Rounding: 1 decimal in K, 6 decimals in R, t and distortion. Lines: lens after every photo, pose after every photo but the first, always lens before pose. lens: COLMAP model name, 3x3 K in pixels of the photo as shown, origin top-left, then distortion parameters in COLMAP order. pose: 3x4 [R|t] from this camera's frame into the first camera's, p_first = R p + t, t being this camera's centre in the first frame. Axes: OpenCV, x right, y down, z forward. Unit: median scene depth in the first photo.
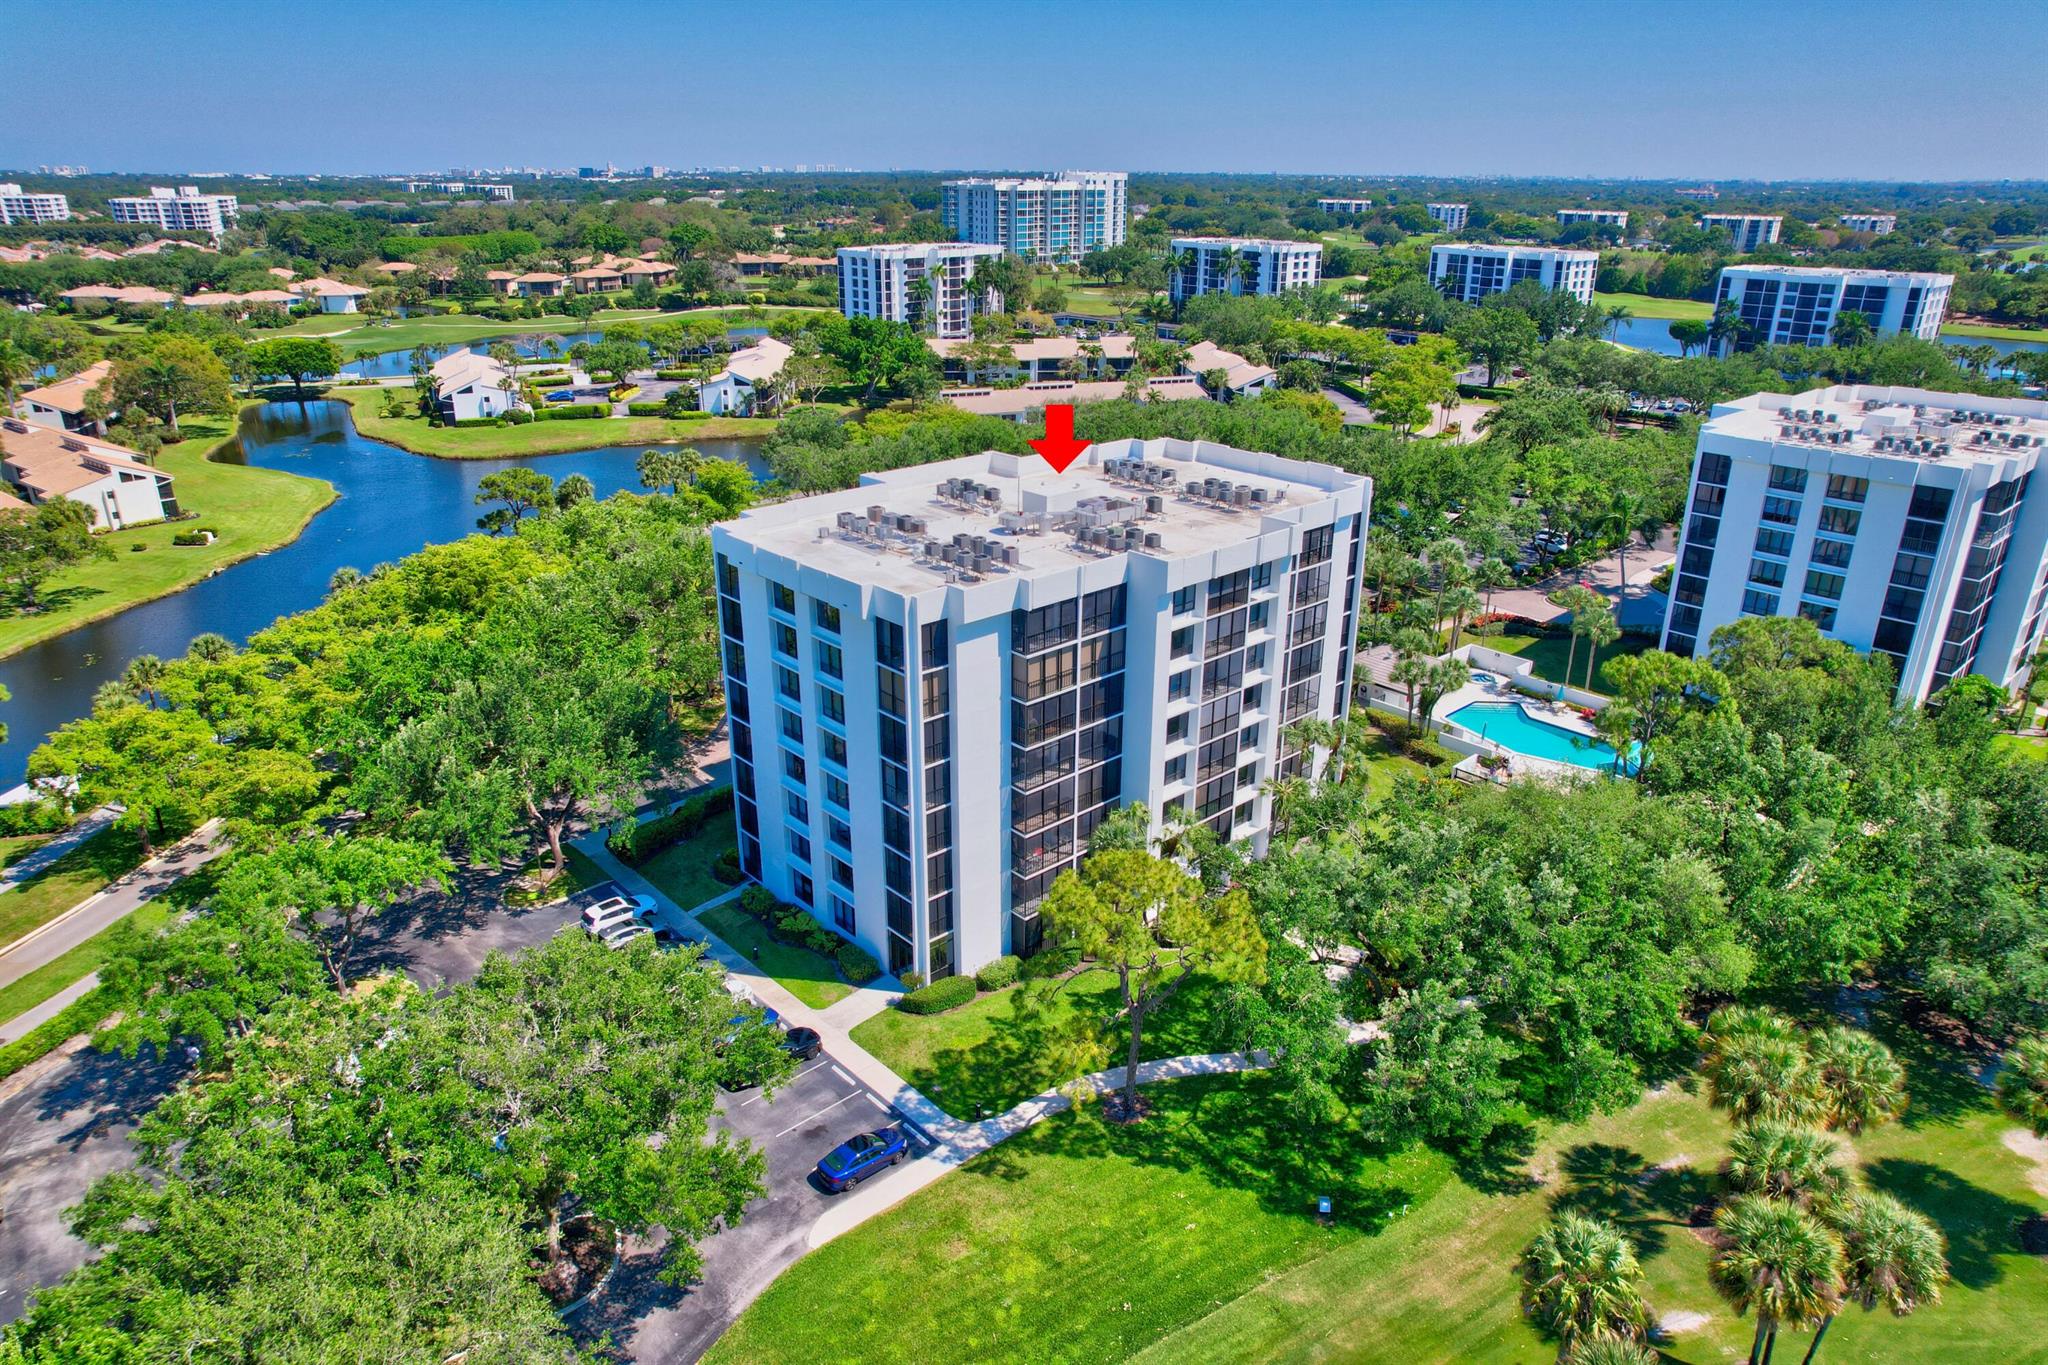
lens RADIAL K [[1313.7, 0, 1020.8], [0, 1313.7, 682.9], [0, 0, 1]] dist [-0.090410, 0.080514]
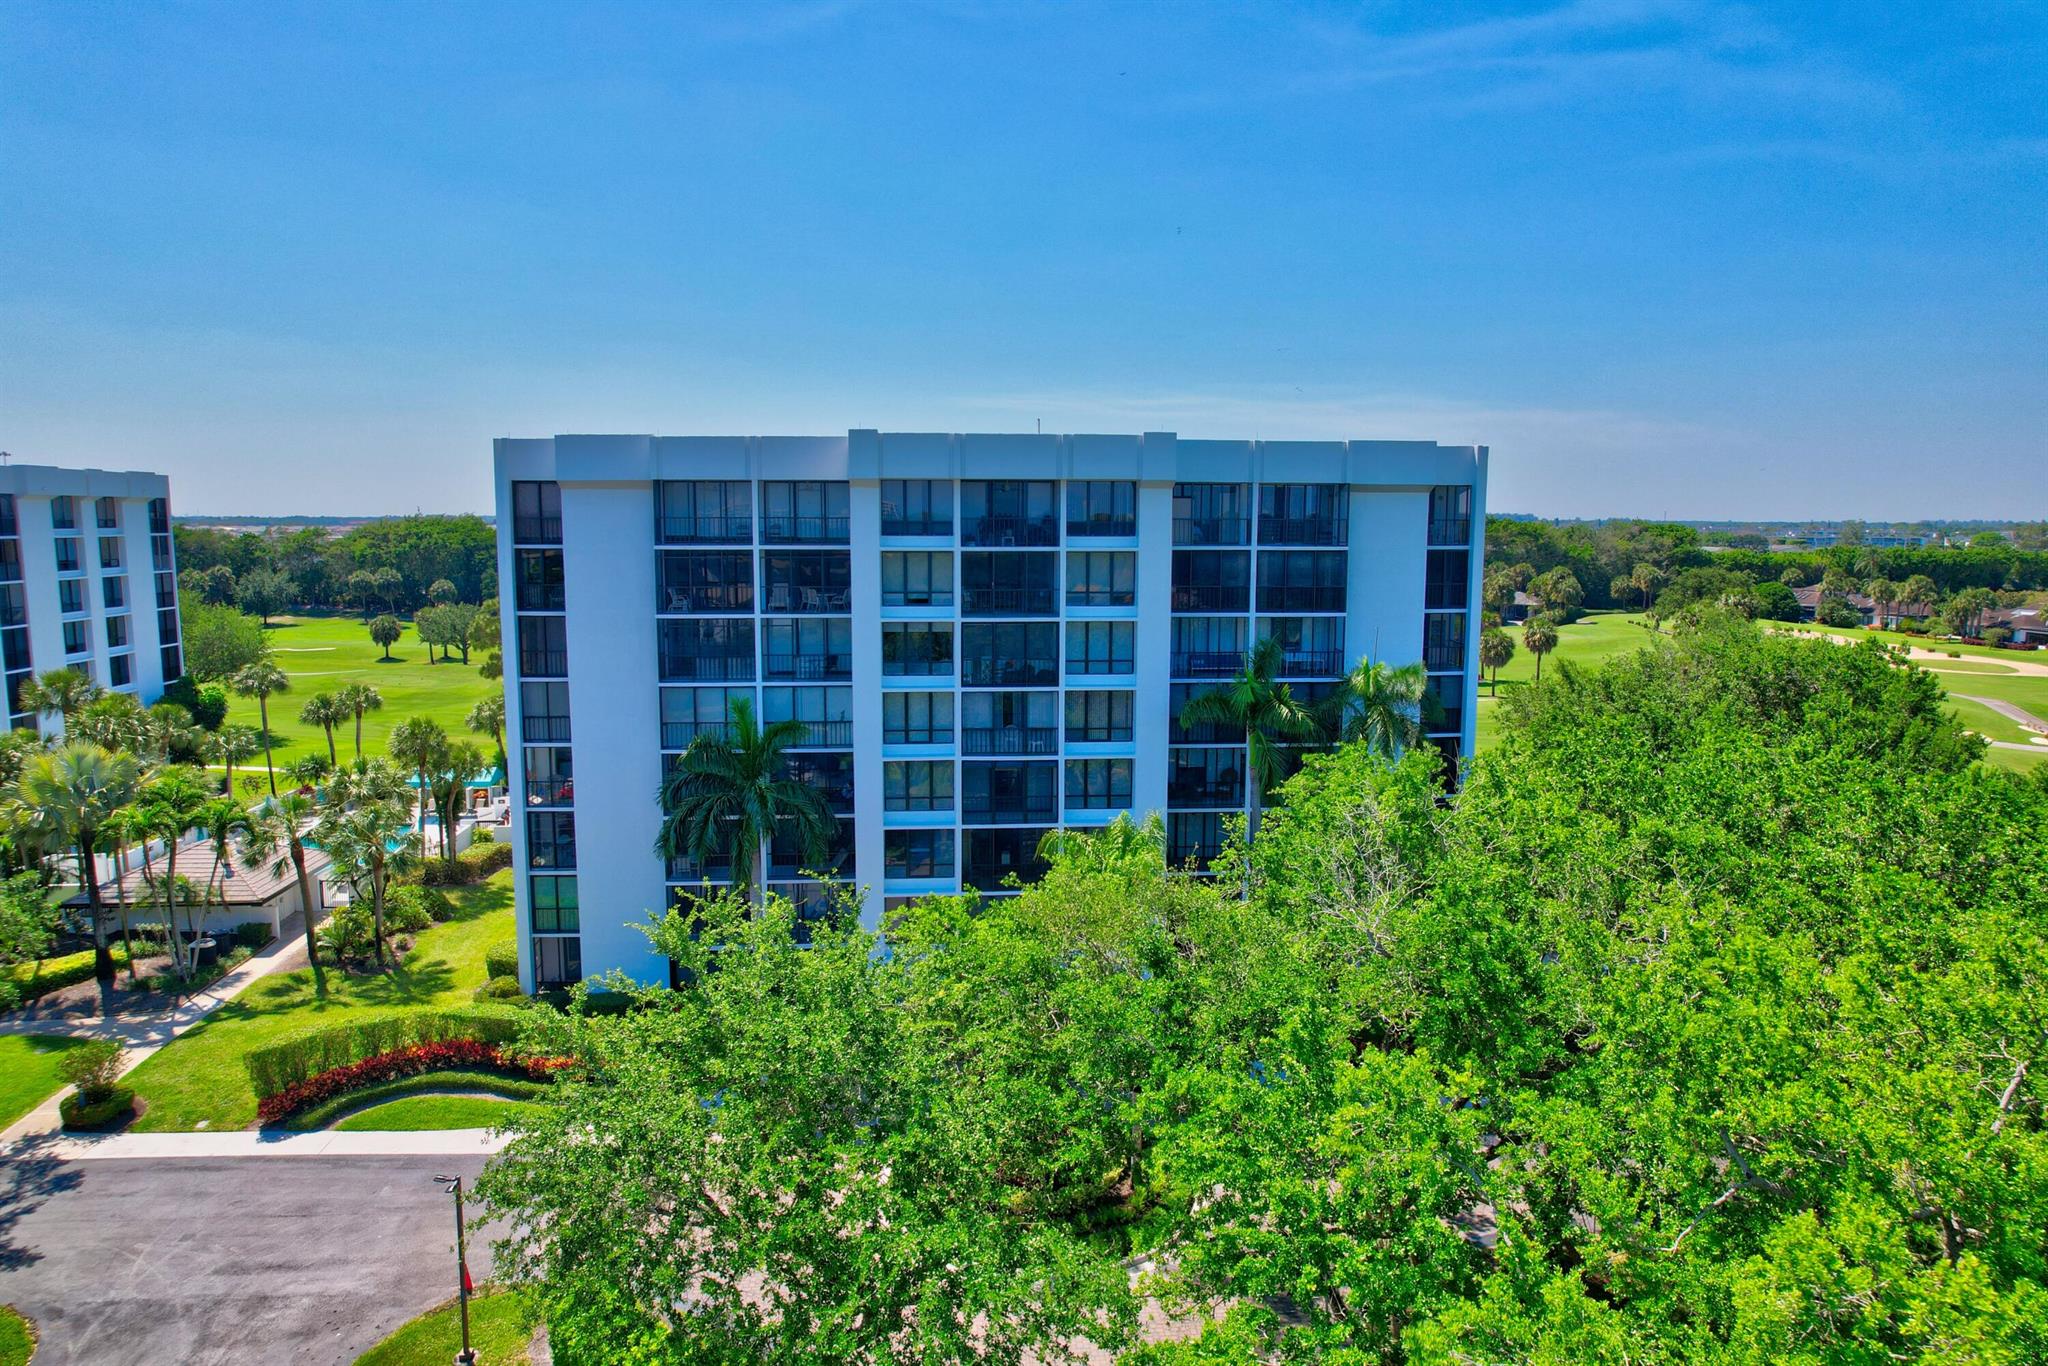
lens RADIAL K [[1313.7, 0, 1020.8], [0, 1313.7, 683.4], [0, 0, 1]] dist [-0.090410, 0.080514]
pose [[-0.837611, -0.067727, 0.542052, -0.125195], [0.184033, 0.899293, 0.396741, -0.102446], [-0.514334, 0.432070, -0.740794, 0.504232]]
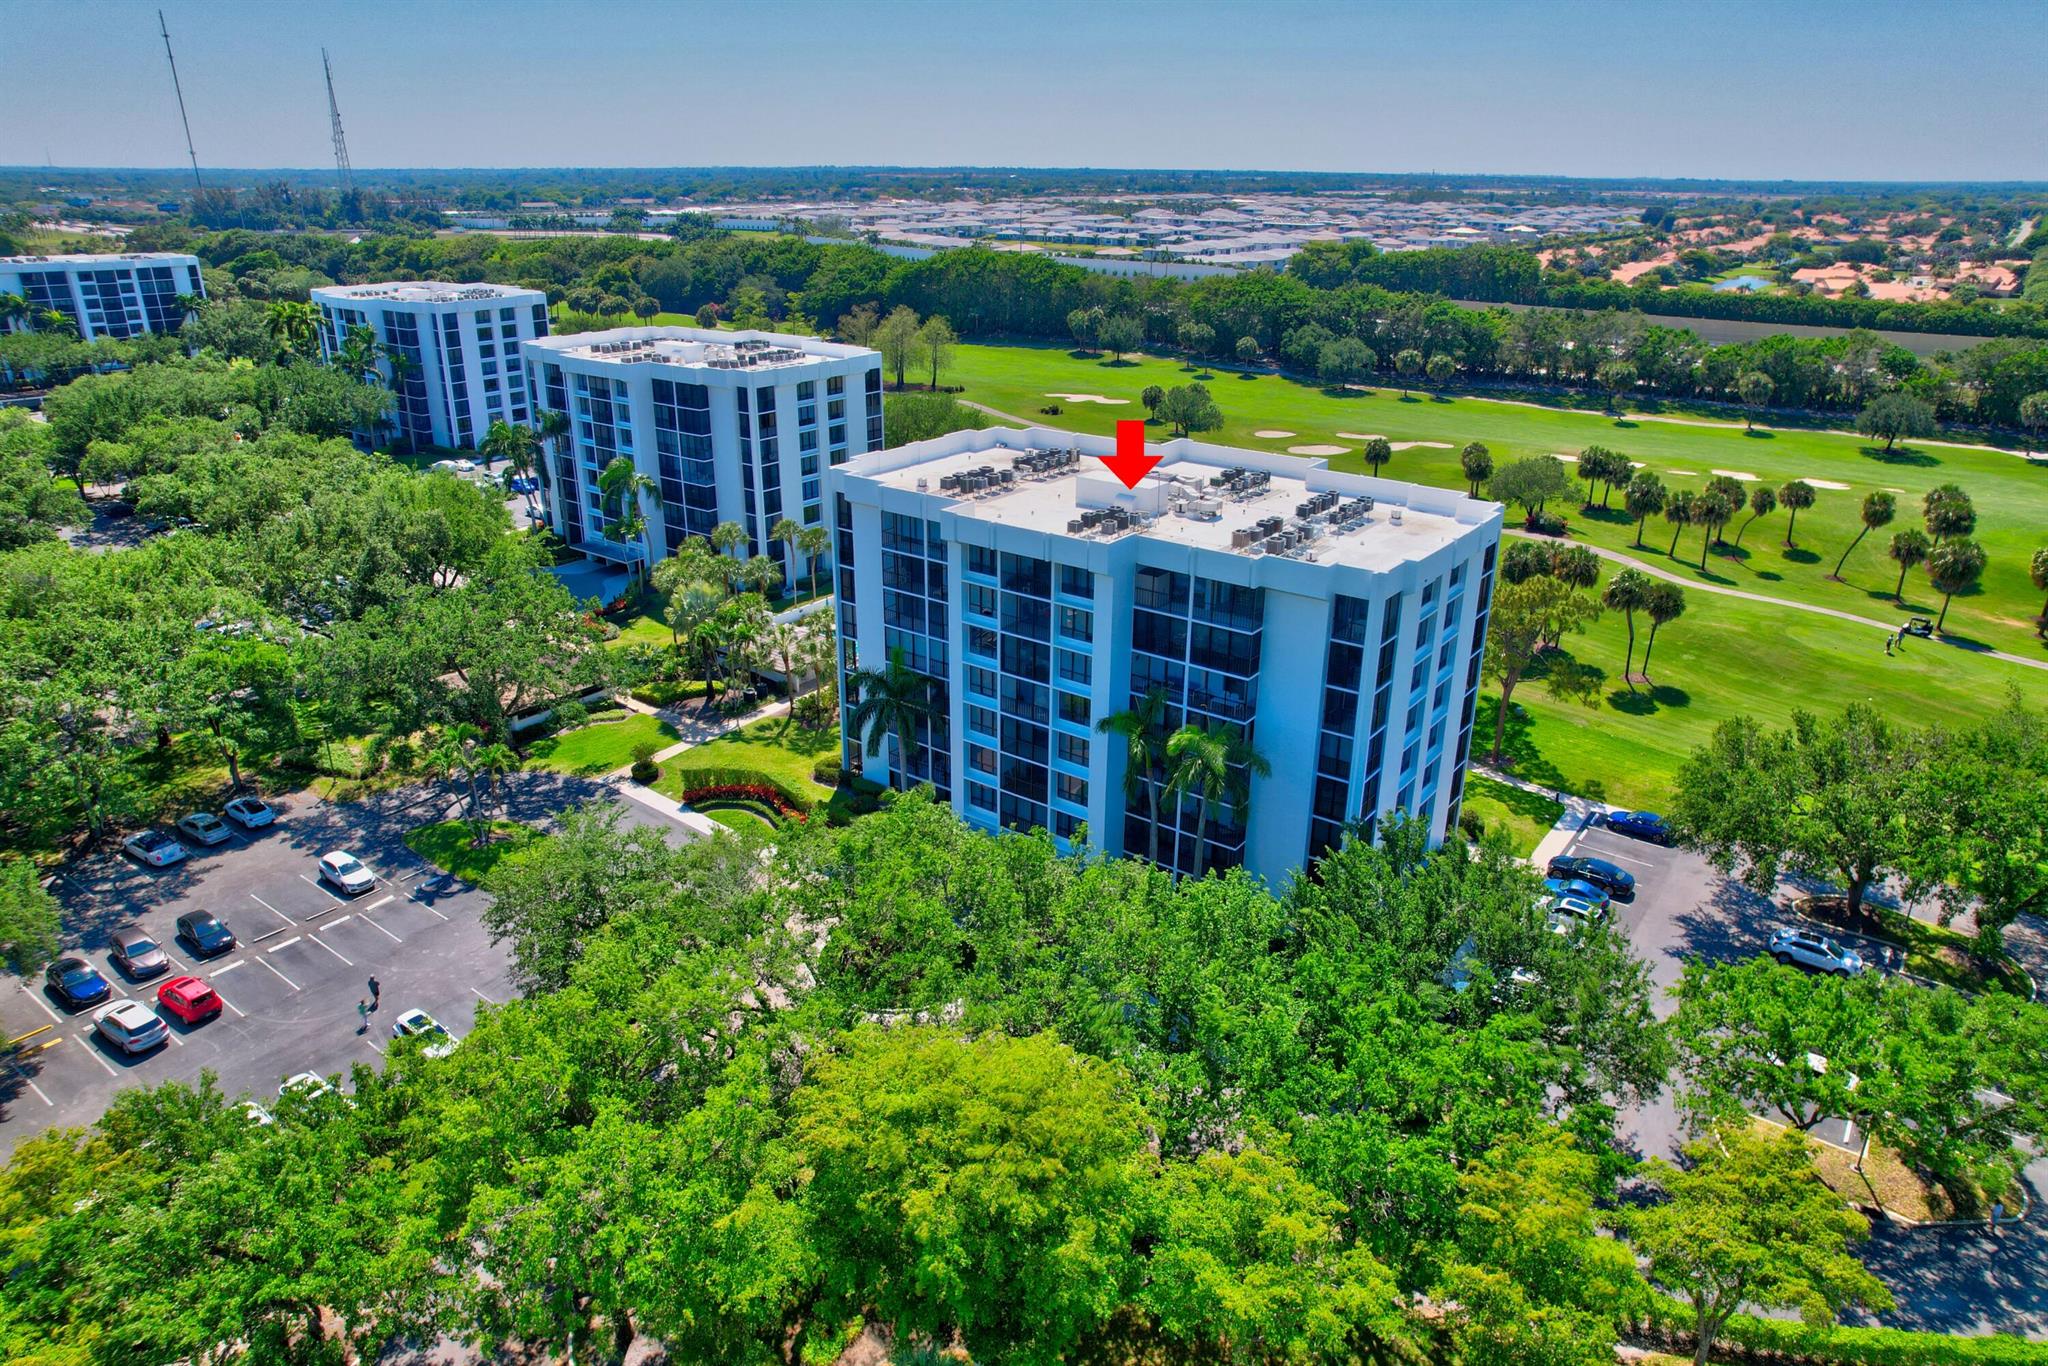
lens RADIAL K [[1313.7, 0, 1020.8], [0, 1313.7, 683.4], [0, 0, 1]] dist [-0.090410, 0.080514]
pose [[-0.255189, -0.354752, 0.899461, -0.285536], [0.324183, 0.845022, 0.425256, -0.151984], [-0.910925, 0.400110, -0.100636, 0.400414]]
